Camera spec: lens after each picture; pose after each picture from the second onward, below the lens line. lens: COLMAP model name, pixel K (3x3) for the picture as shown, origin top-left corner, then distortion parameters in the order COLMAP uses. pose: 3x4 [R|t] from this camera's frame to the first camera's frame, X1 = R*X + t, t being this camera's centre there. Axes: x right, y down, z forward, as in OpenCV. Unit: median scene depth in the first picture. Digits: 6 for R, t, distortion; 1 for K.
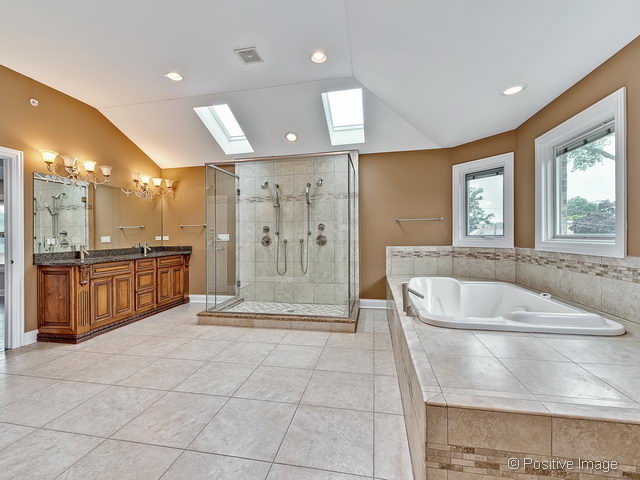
lens RADIAL K [[284.5, 0, 313.7], [0, 284.5, 242.2], [0, 0, 1]] dist [0.002002, -0.000702]
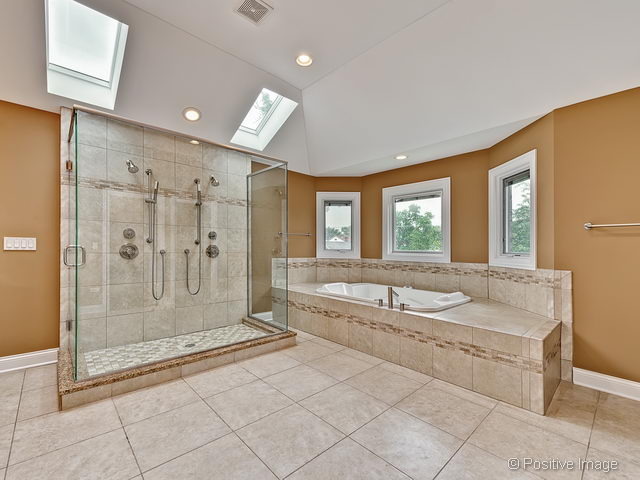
lens RADIAL K [[289.6, 0, 320.7], [0, 289.6, 251.0], [0, 0, 1]] dist [0.003148, -0.000088]
pose [[0.573405, 0.014049, 0.819152, -0.530190], [-0.005550, 0.999897, -0.013263, 0.001482], [-0.819254, 0.003059, 0.573423, 0.285393]]
